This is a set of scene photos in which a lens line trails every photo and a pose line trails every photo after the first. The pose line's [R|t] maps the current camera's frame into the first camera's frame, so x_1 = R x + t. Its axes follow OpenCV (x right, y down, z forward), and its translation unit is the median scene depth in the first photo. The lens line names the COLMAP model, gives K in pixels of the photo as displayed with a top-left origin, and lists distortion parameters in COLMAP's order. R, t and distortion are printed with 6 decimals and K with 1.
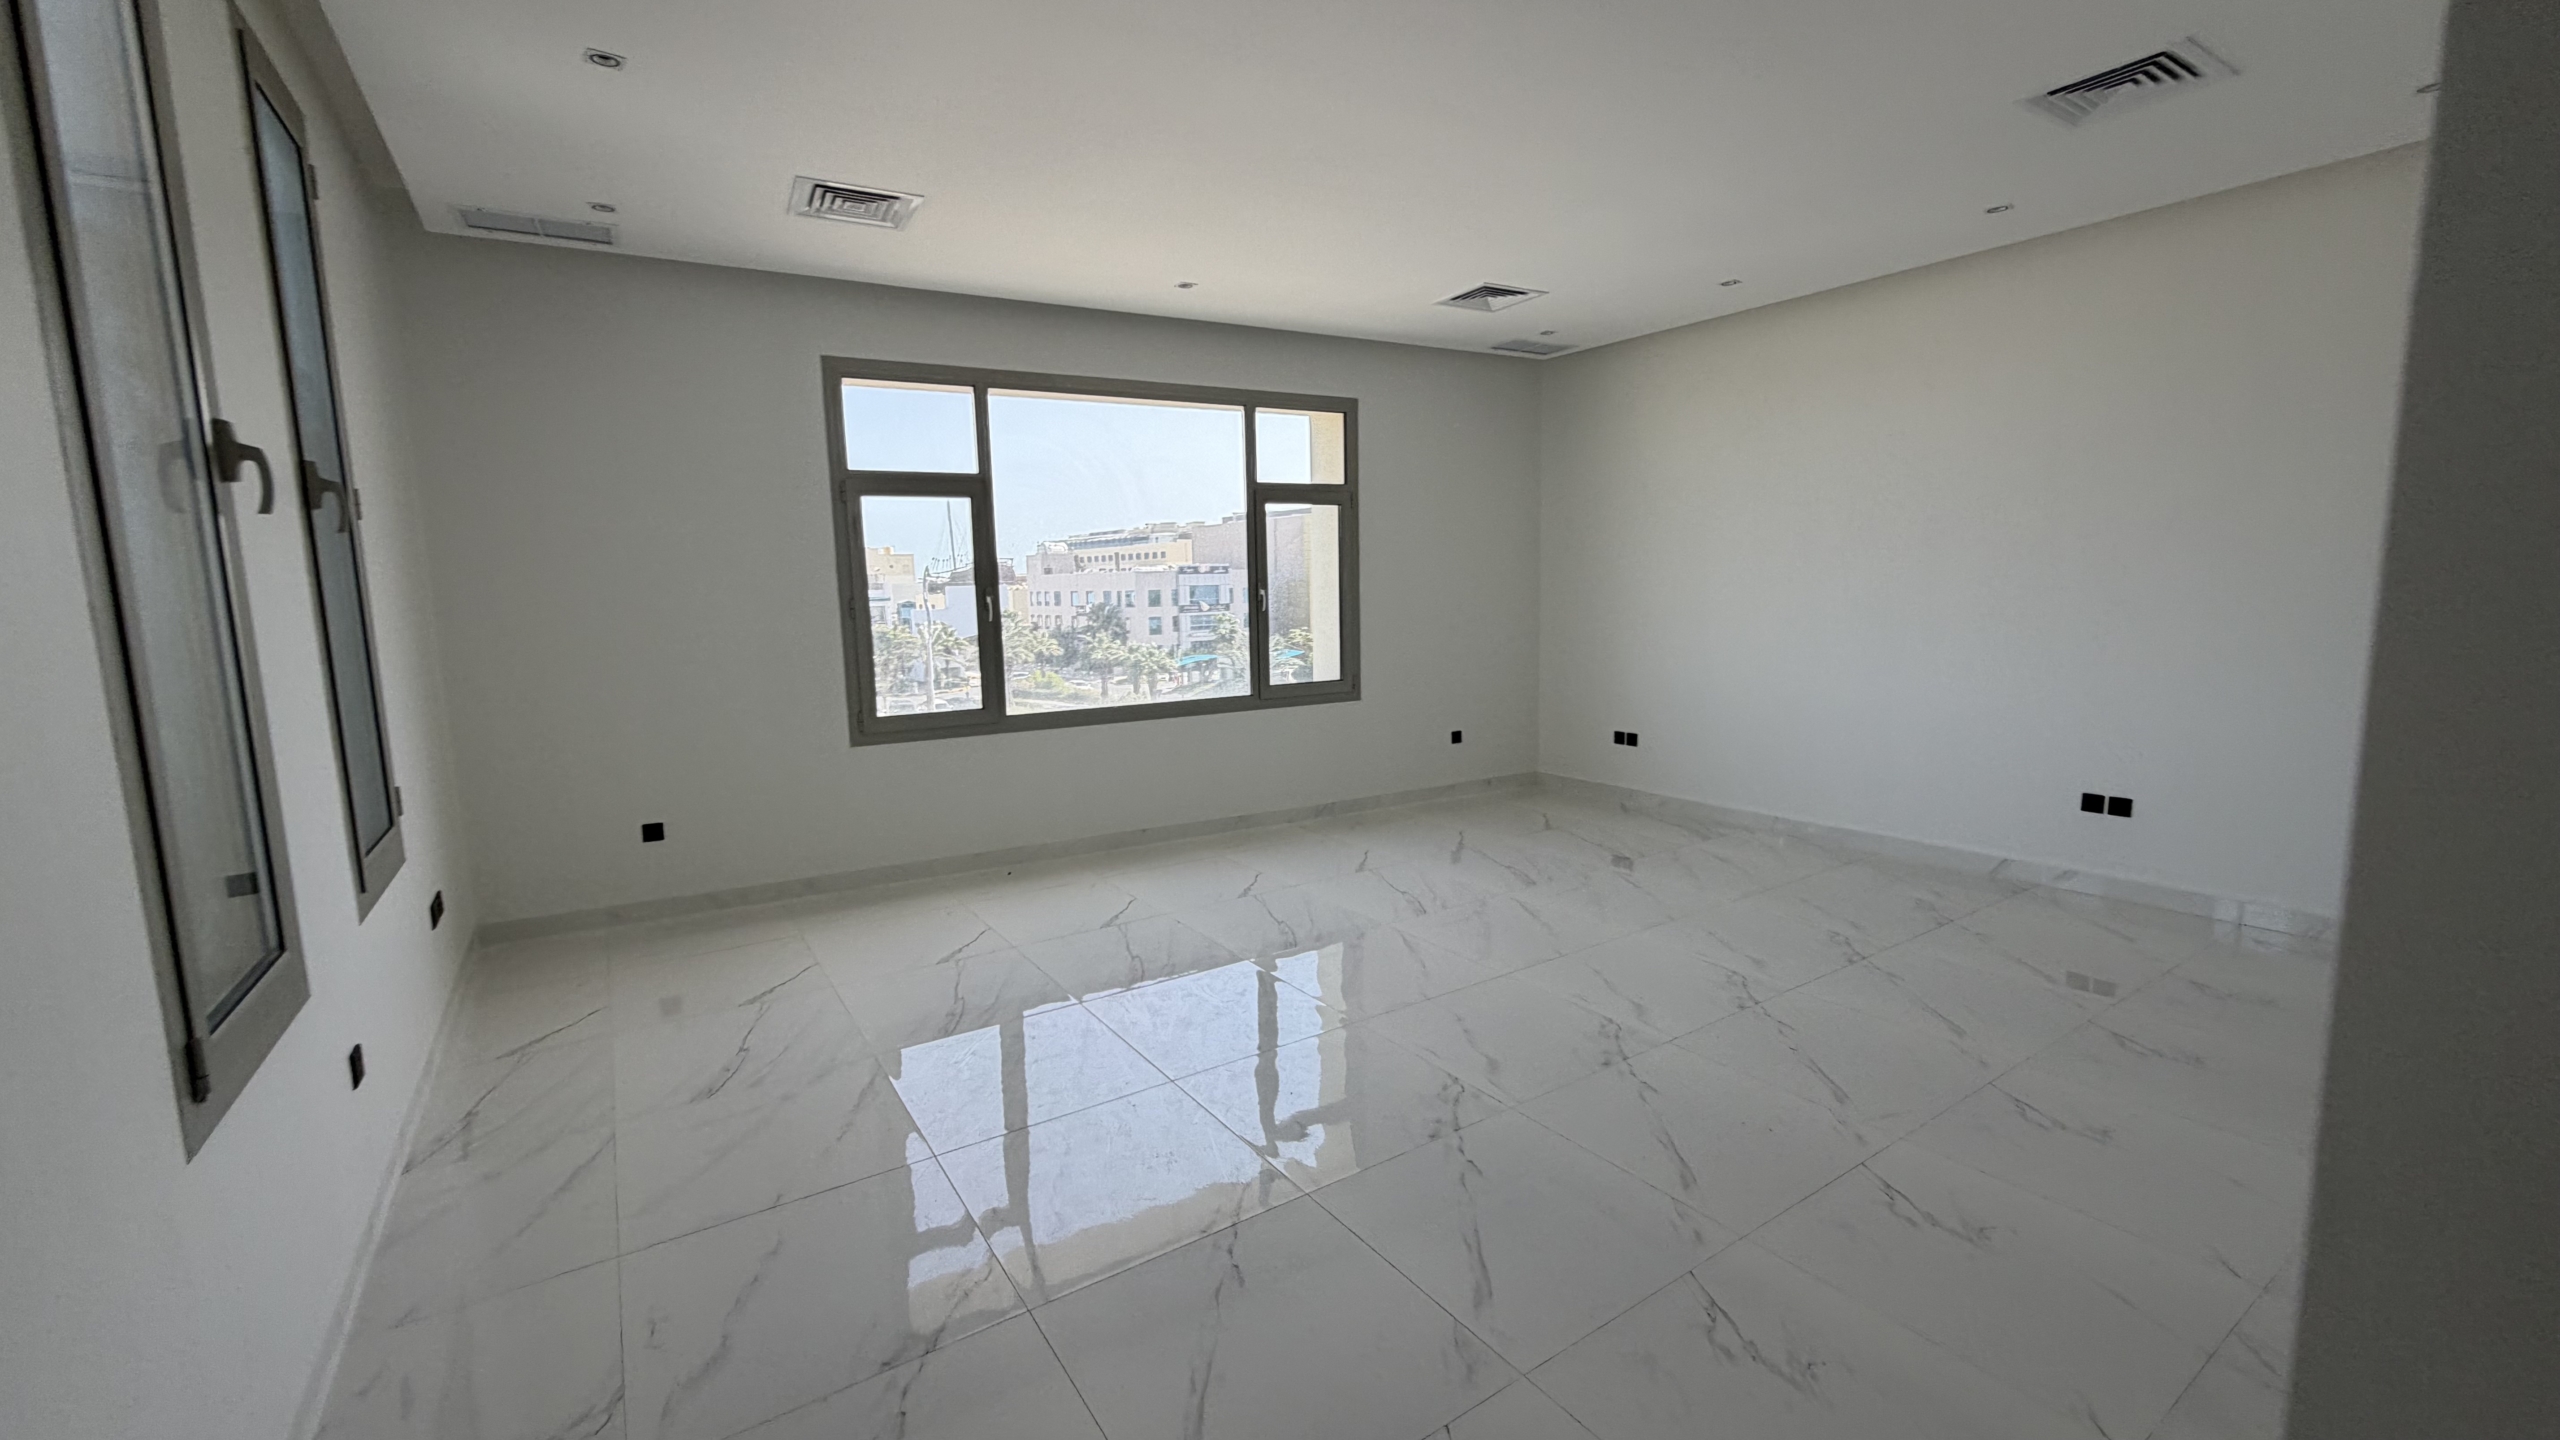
lens RADIAL K [[1015.4, 0, 1280.0], [0, 1015.4, 720.0], [0, 0, 1]] dist [0.001745, -0.000054]
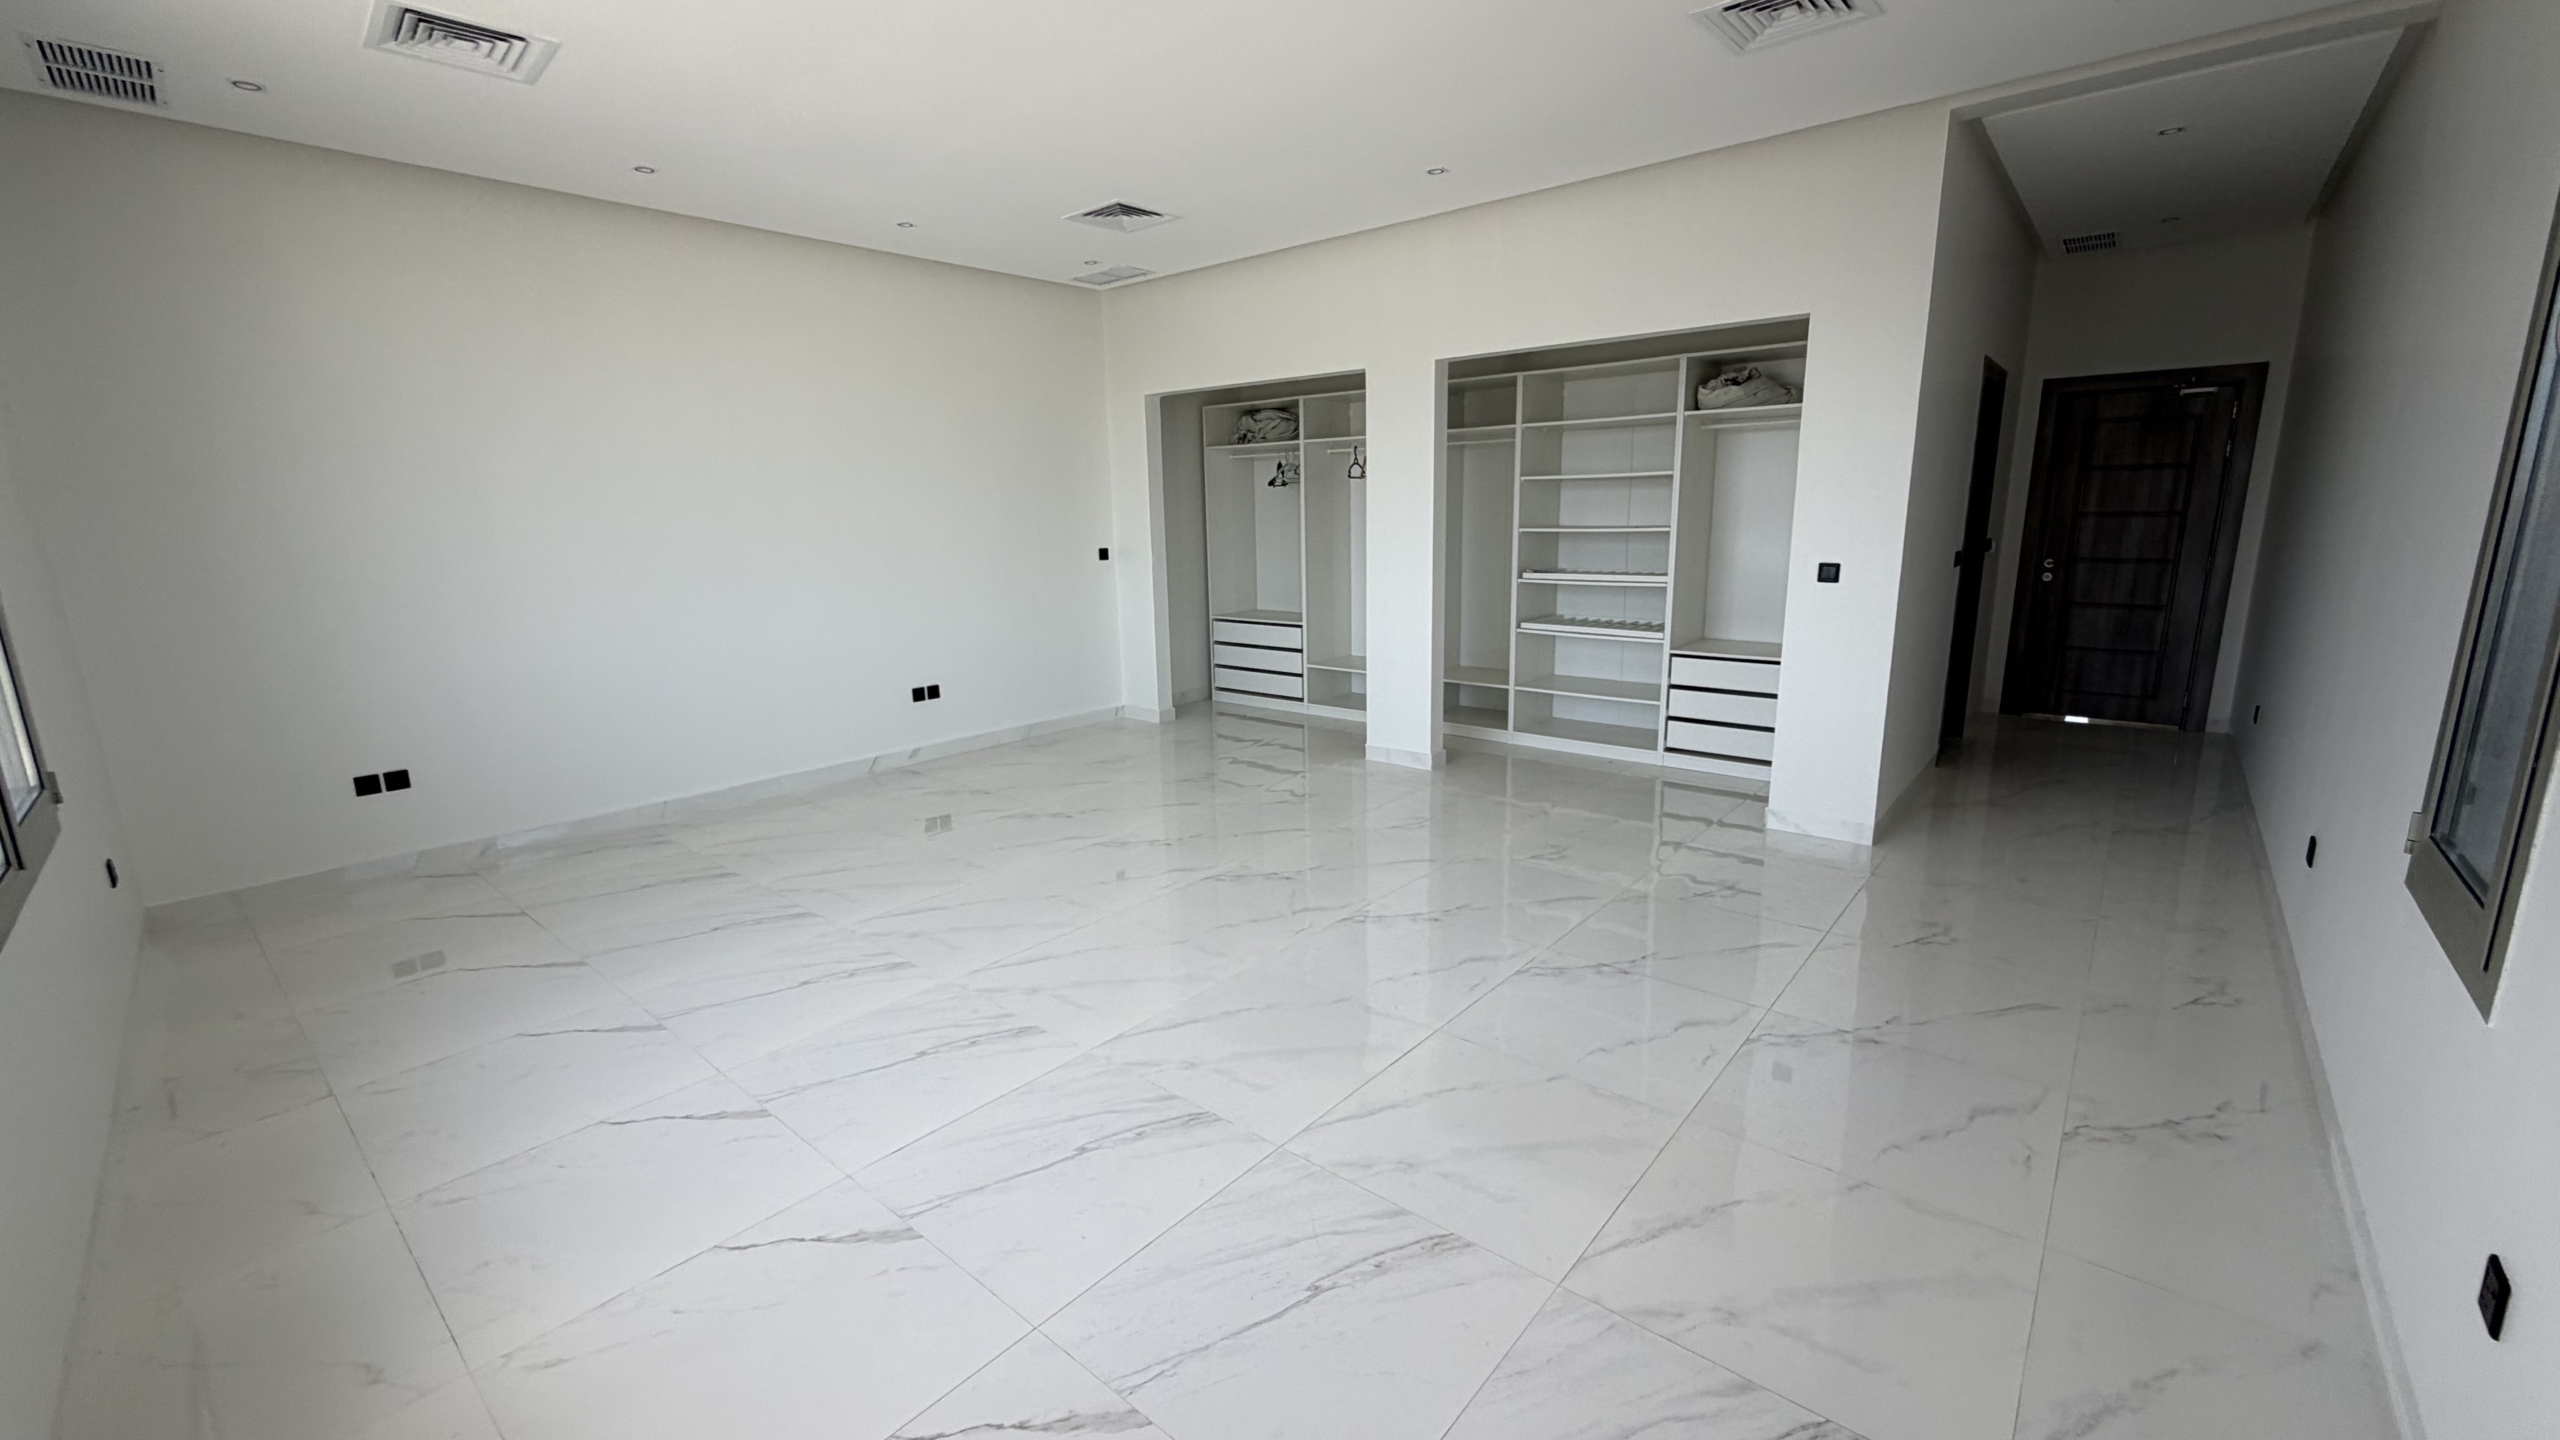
lens RADIAL K [[1015.4, 0, 1280.0], [0, 1015.4, 720.0], [0, 0, 1]] dist [0.001745, -0.000054]
pose [[-0.271619, -0.169205, 0.947414, -0.630670], [0.157229, 0.963396, 0.217136, -0.105818], [-0.949475, 0.207939, -0.235073, 0.895237]]
